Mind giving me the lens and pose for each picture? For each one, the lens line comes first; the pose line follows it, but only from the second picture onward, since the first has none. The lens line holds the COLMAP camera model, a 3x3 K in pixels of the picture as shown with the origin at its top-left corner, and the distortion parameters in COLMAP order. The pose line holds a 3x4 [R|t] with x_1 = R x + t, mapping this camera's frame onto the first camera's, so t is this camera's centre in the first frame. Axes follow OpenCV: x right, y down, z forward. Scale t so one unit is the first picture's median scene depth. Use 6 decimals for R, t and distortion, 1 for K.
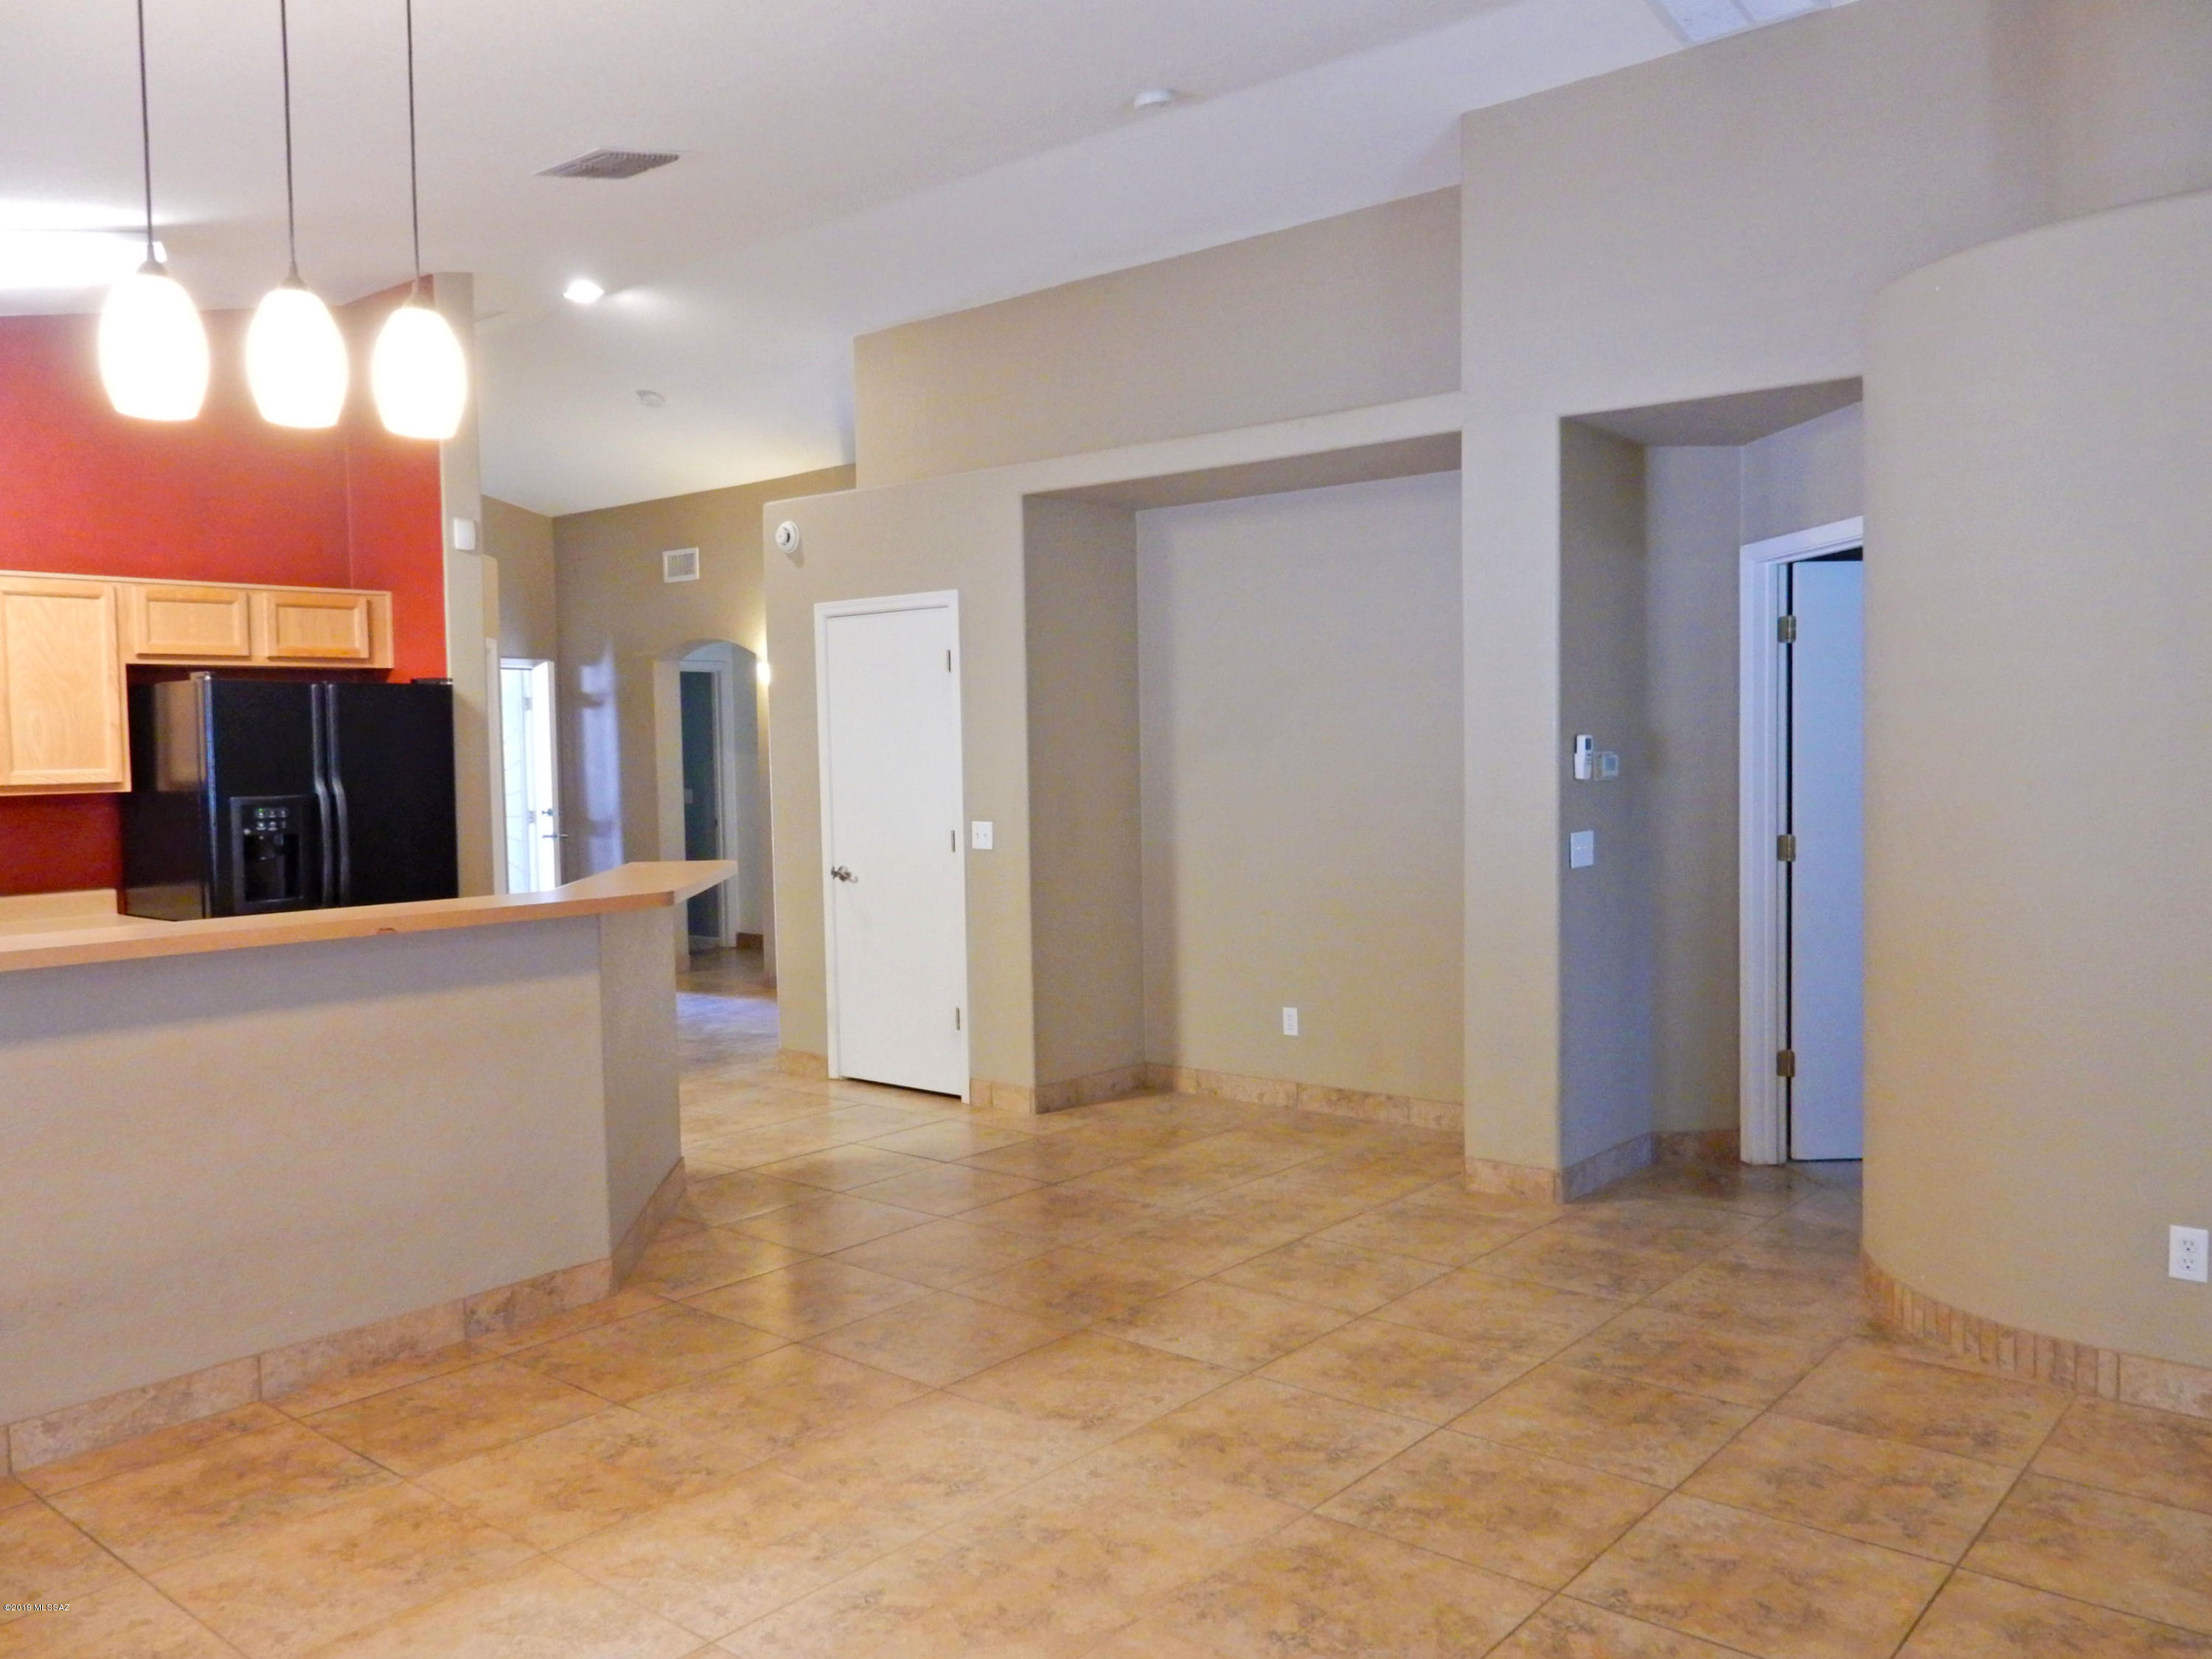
lens RADIAL K [[1702.6, 0, 1106.0], [0, 1702.6, 829.5], [0, 0, 1]] dist [-0.007111, -0.002870]
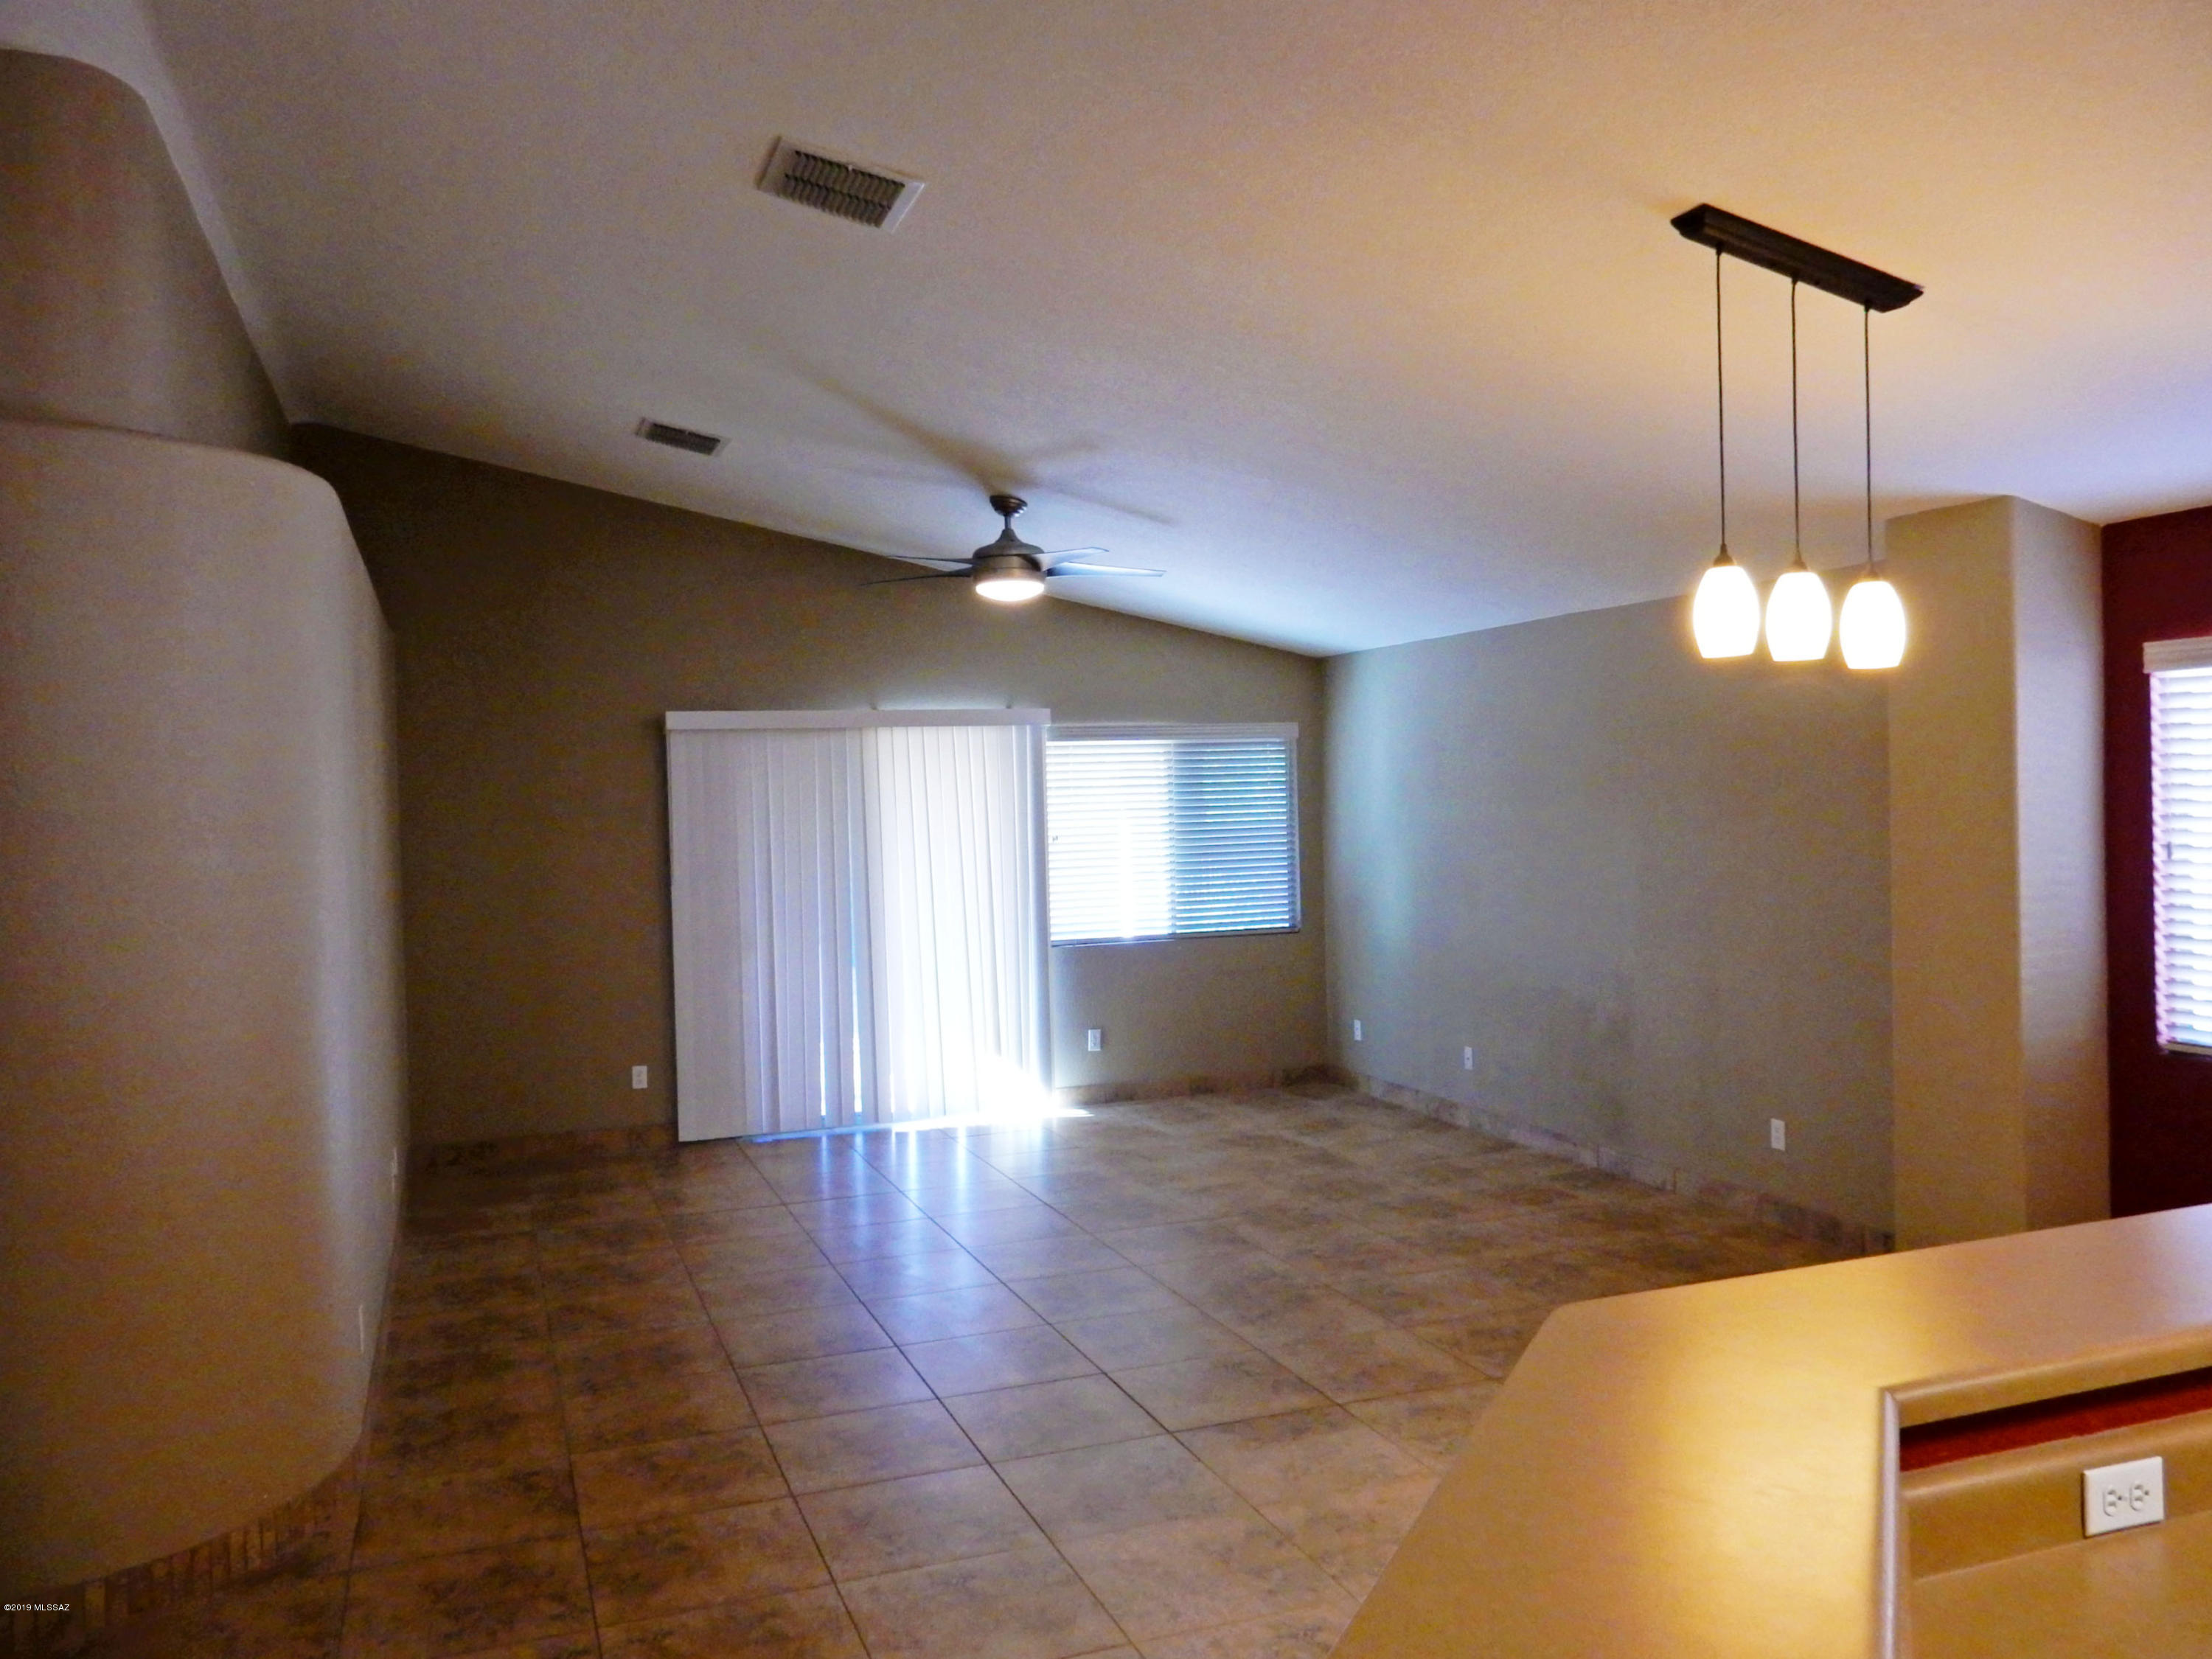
lens RADIAL K [[1701.9, 0, 1097.8], [0, 1701.9, 828.7], [0, 0, 1]] dist [-0.001618, -0.002906]
pose [[-0.868360, 0.028674, 0.495104, -0.289855], [0.065054, 0.996287, 0.056398, -0.095316], [-0.491648, 0.081182, -0.867001, 1.105154]]
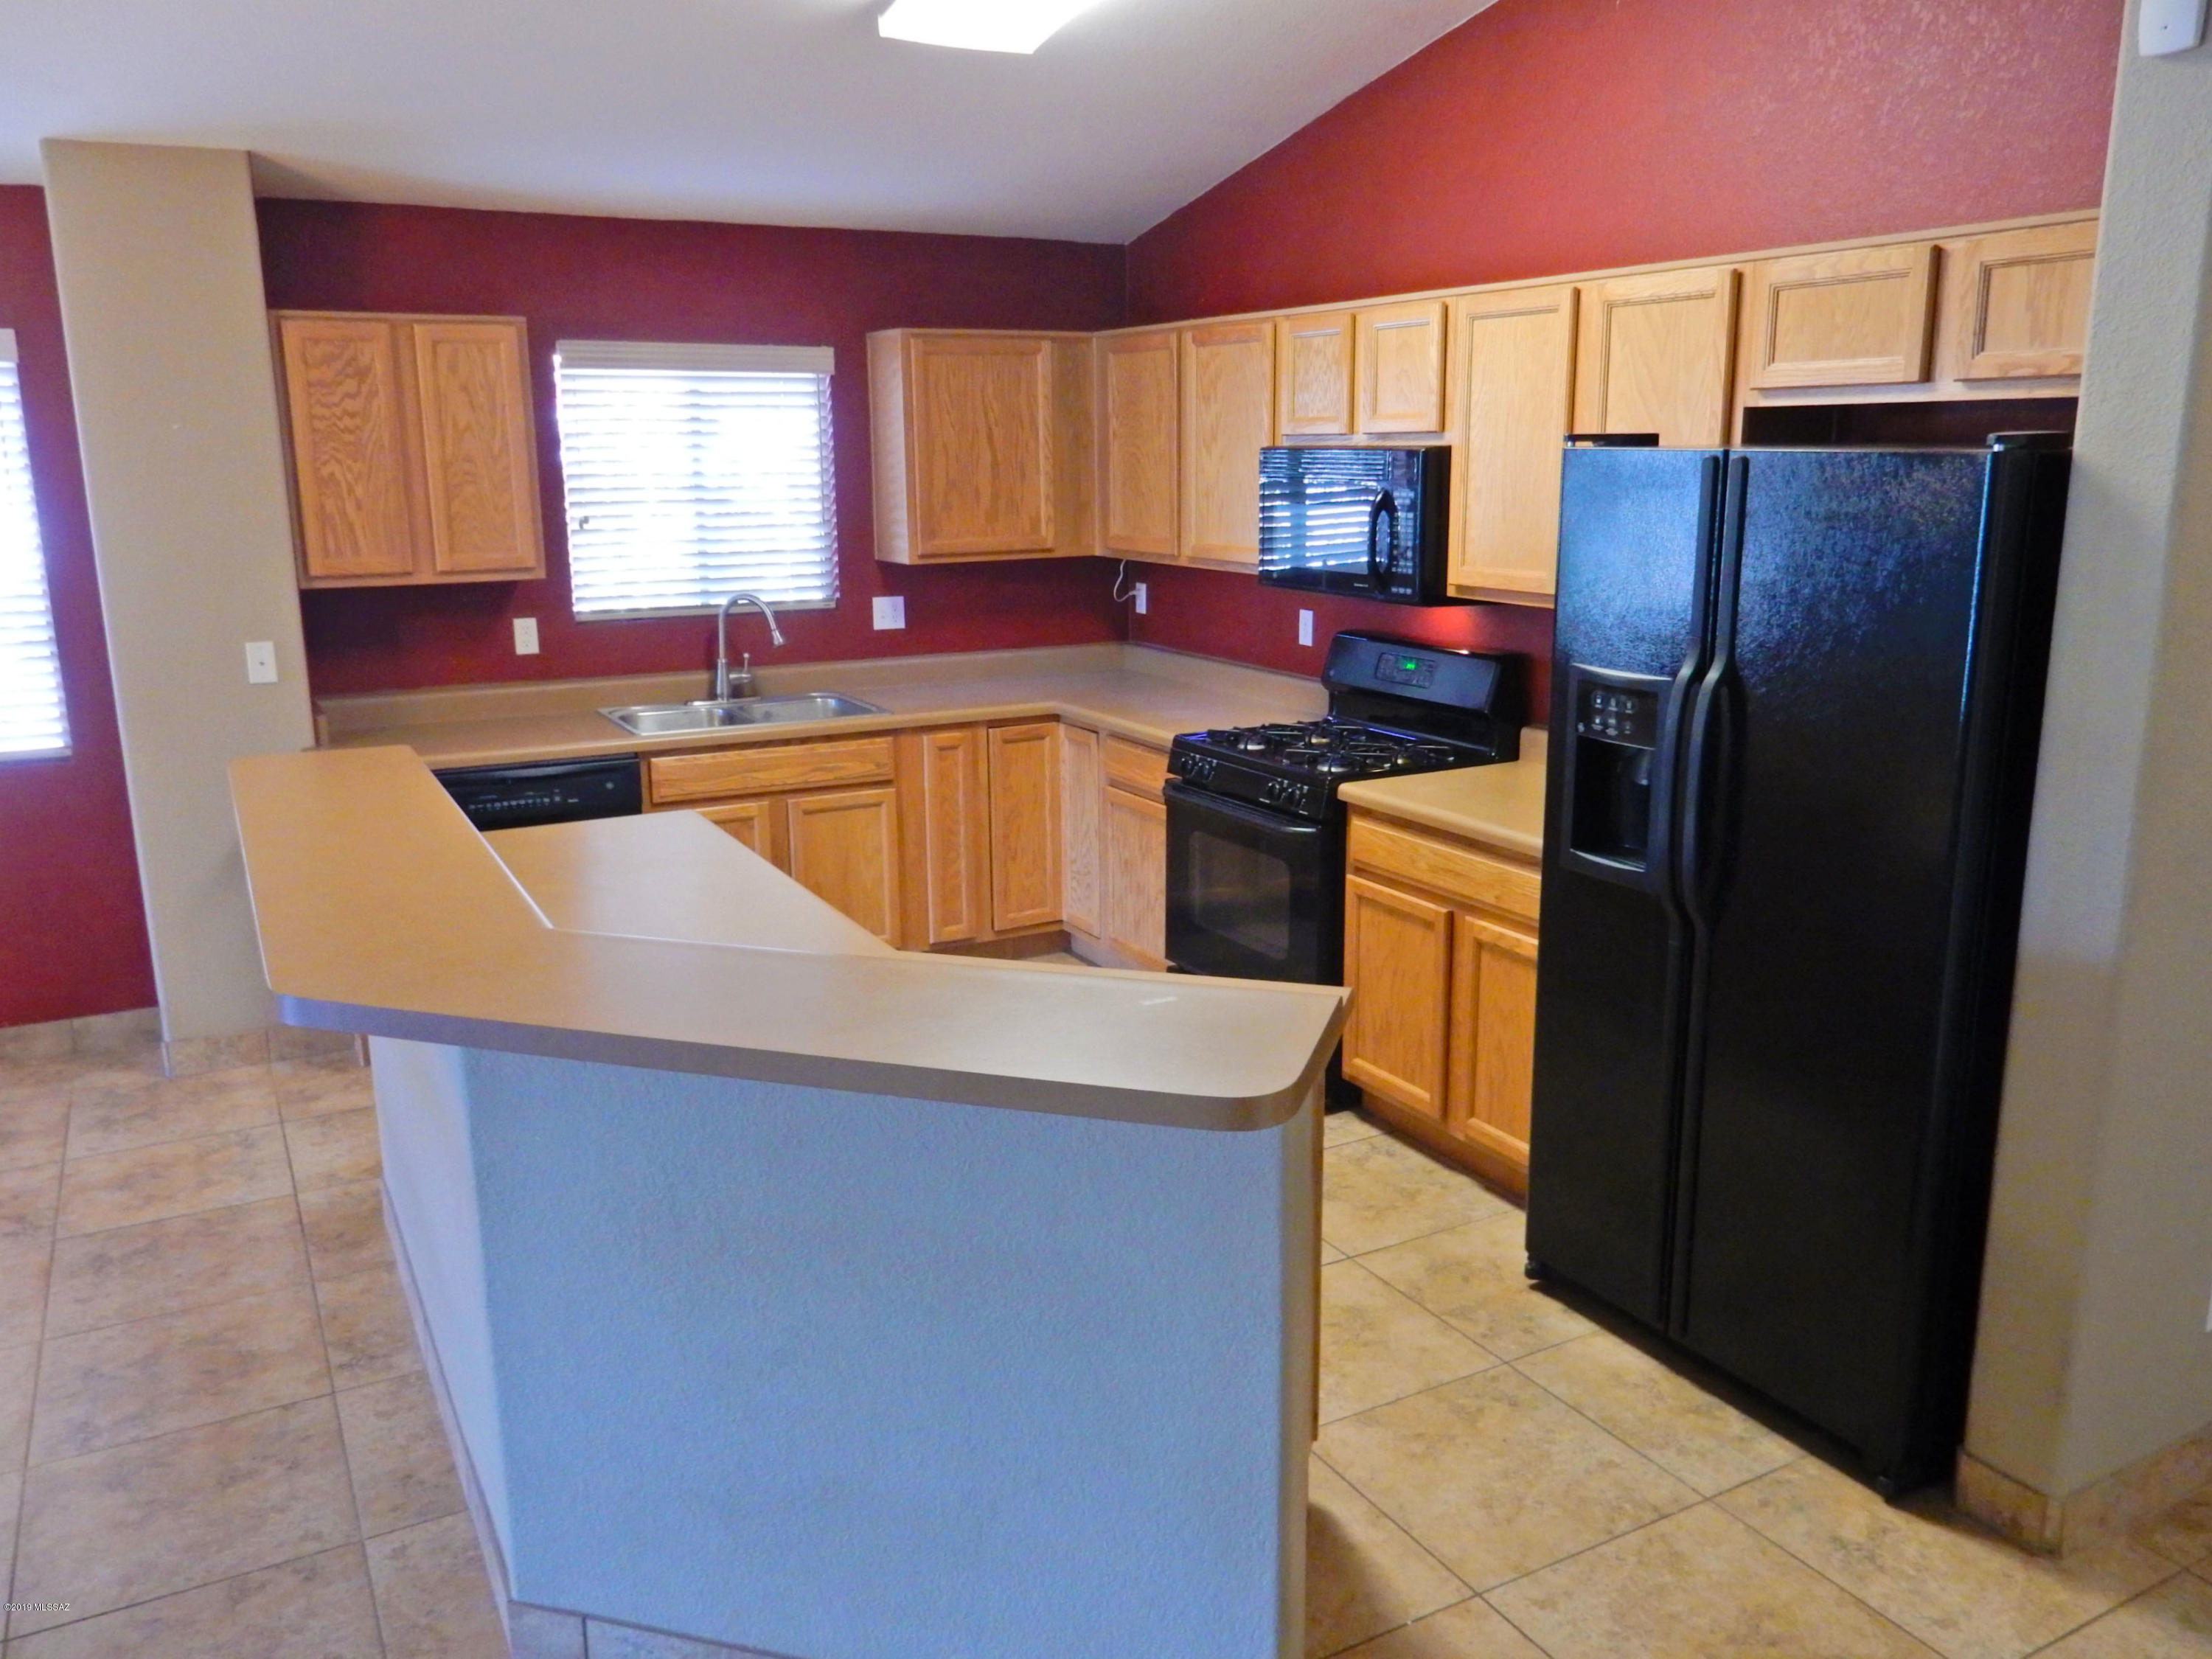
lens RADIAL K [[1701.9, 0, 1097.8], [0, 1701.9, 828.7], [0, 0, 1]] dist [-0.001618, -0.002906]
pose [[-0.362651, 0.229073, -0.903333, 0.060082], [-0.031826, 0.965709, 0.257667, -0.104561], [0.931382, 0.122192, -0.342925, 1.044771]]
